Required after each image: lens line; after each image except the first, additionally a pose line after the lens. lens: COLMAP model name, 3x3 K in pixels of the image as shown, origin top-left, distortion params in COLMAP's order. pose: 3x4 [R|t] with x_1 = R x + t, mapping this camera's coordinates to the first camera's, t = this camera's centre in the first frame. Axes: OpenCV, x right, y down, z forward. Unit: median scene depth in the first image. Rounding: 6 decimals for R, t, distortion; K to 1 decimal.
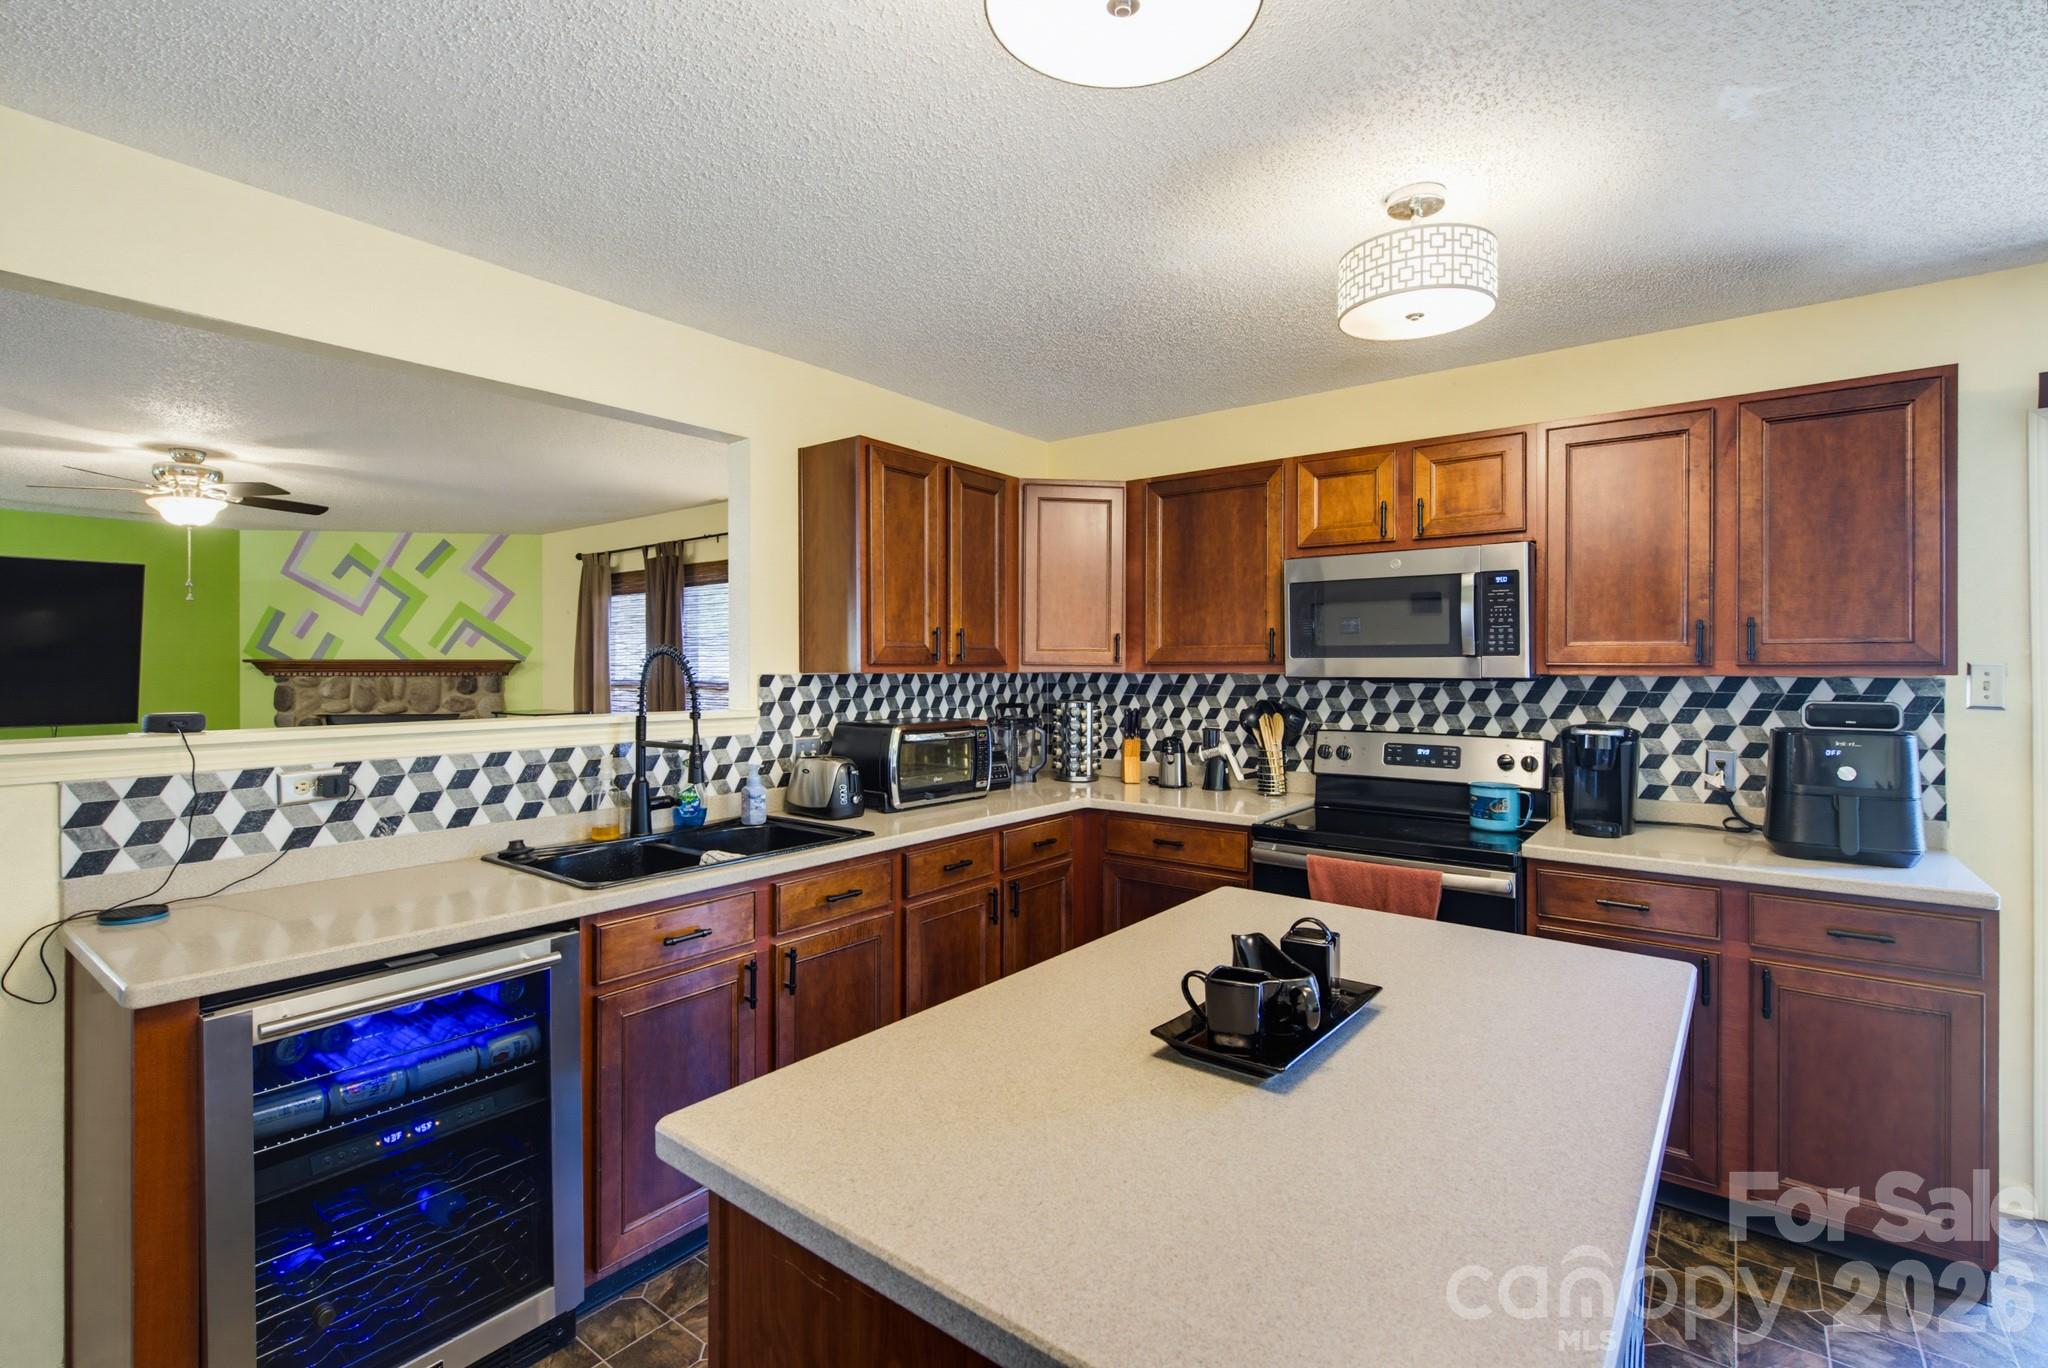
lens RADIAL K [[933.9, 0, 1020.9], [0, 933.9, 663.7], [0, 0, 1]] dist [0.002224, -0.000463]
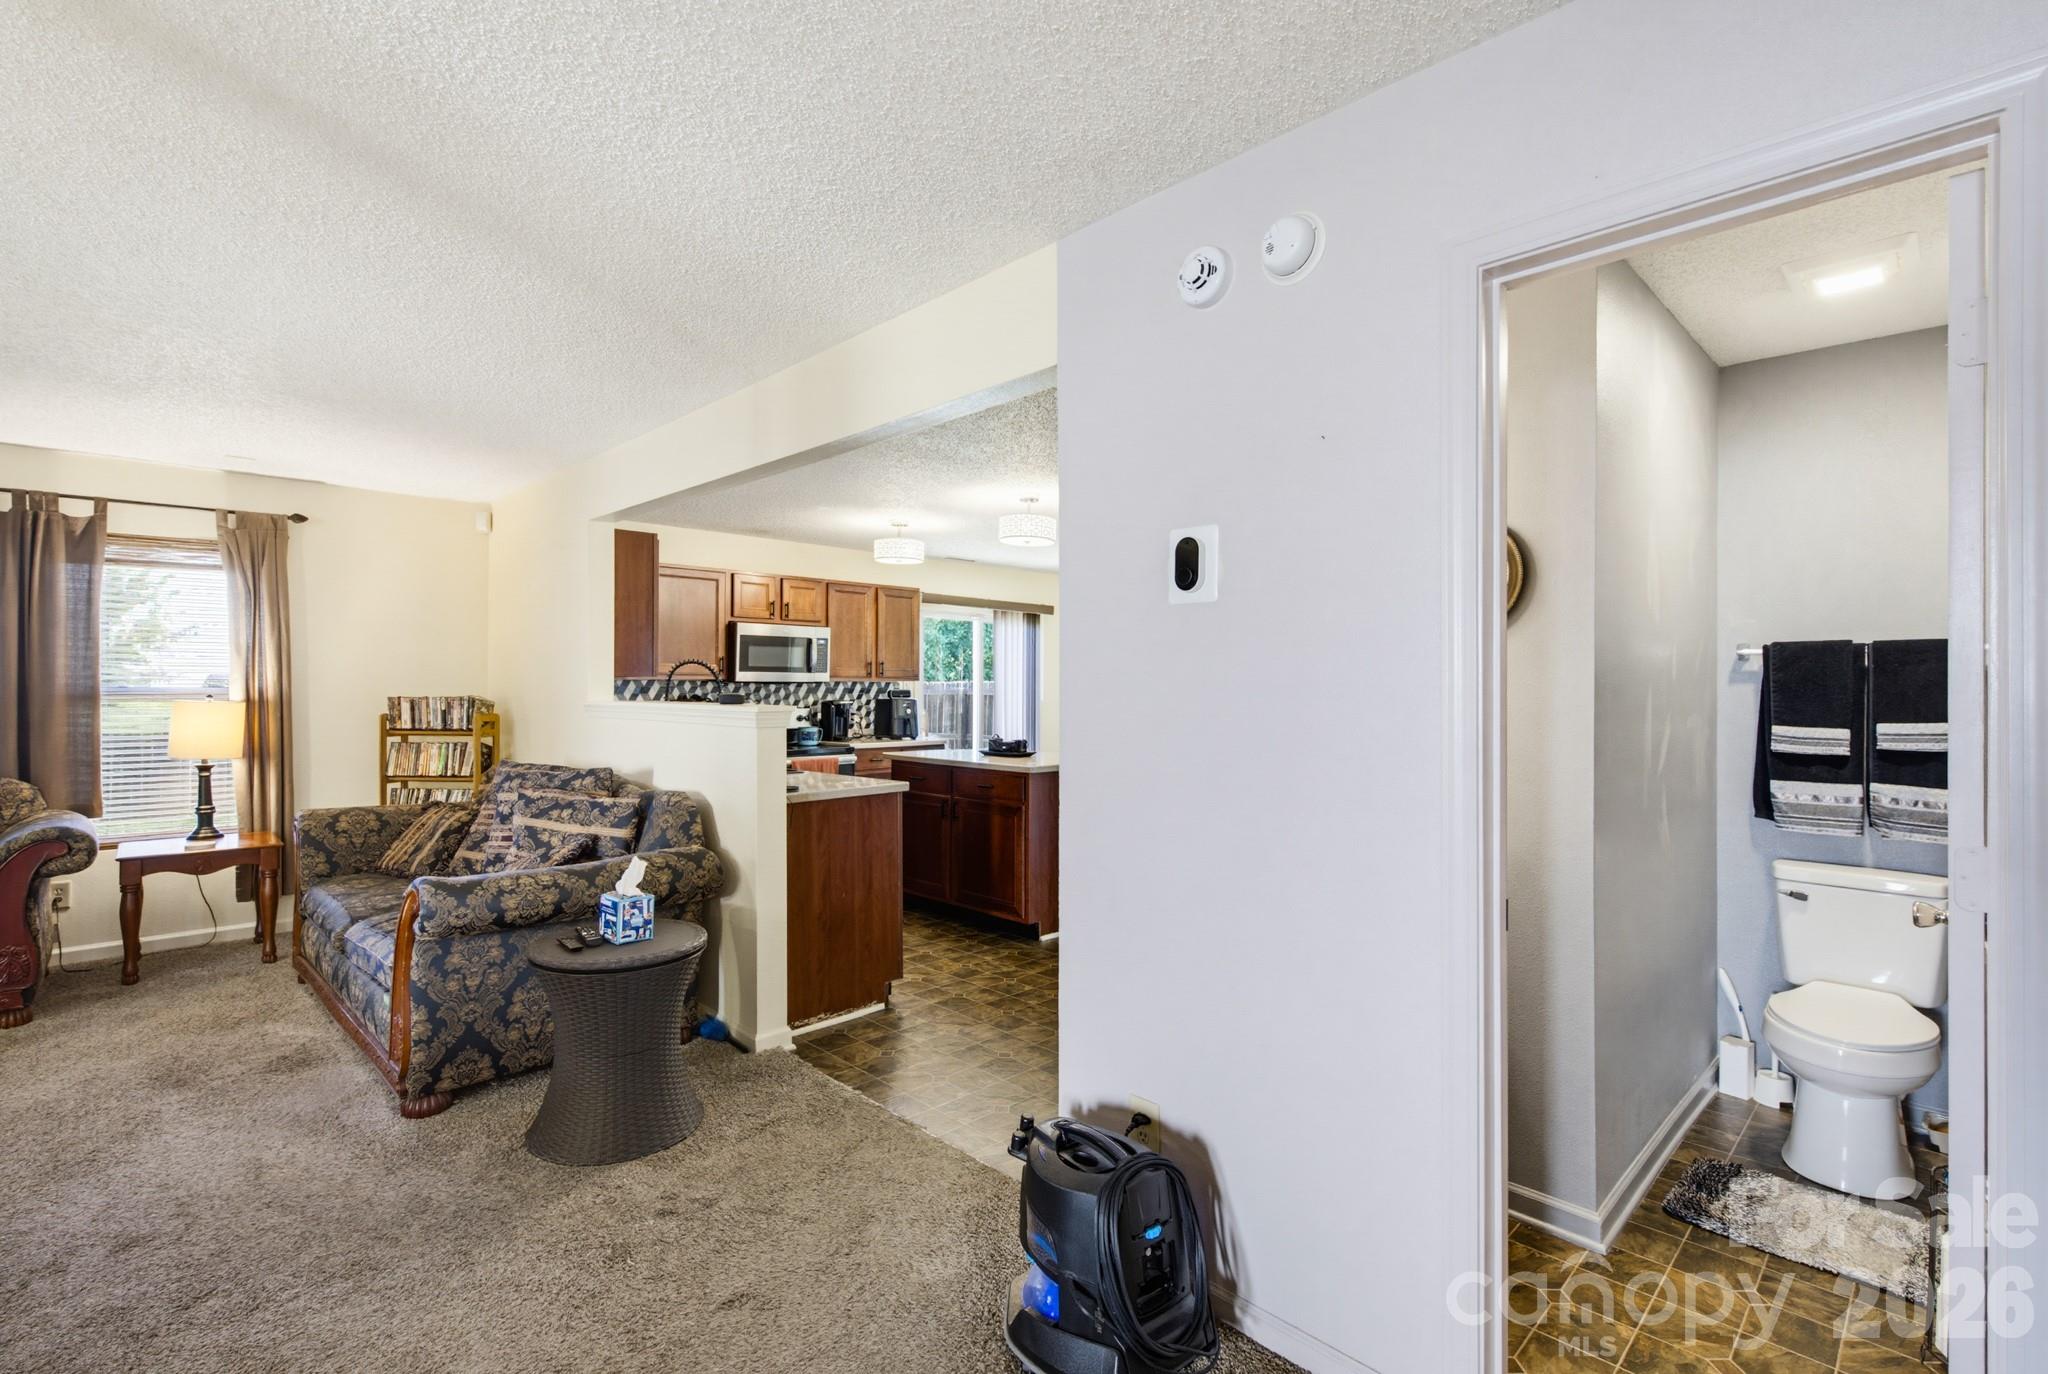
lens RADIAL K [[933.9, 0, 1010.6], [0, 933.9, 683.6], [0, 0, 1]] dist [0.002224, -0.000463]
pose [[0.150799, 0.002261, 0.988562, -1.634007], [-0.009496, 0.999955, -0.000839, 0.014955], [-0.988519, -0.009261, 0.150813, 0.123125]]
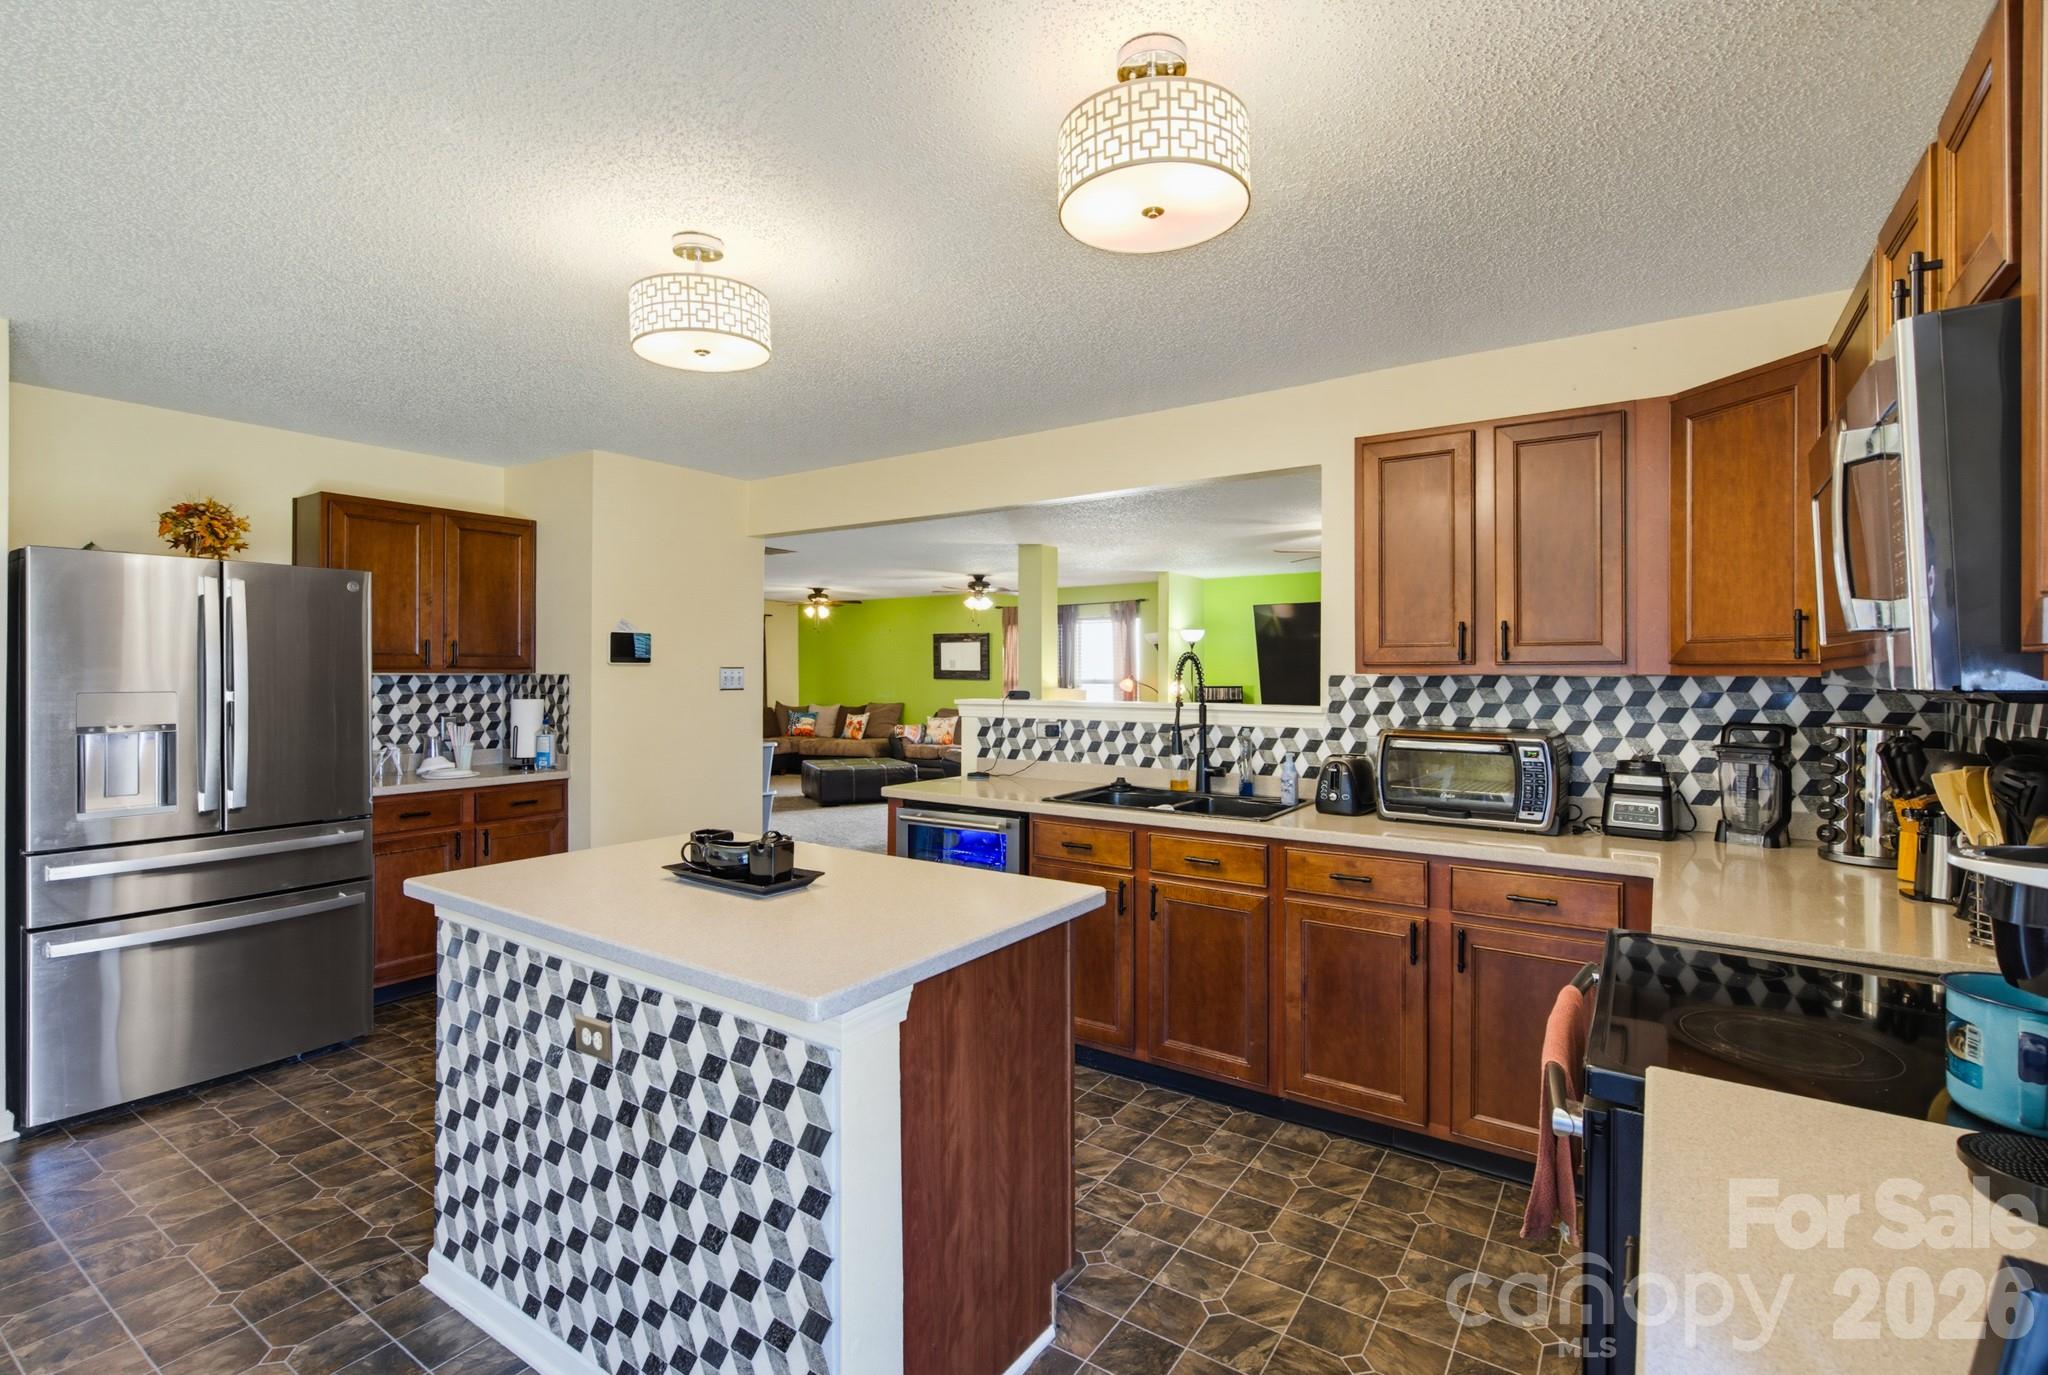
lens RADIAL K [[933.9, 0, 1024.3], [0, 933.9, 672.1], [0, 0, 1]] dist [0.002224, -0.000463]
pose [[0.053478, 0.001545, -0.998568, 0.774436], [0.003960, 0.999991, 0.001759, 0.004383], [0.998561, -0.004049, 0.053472, 0.558895]]
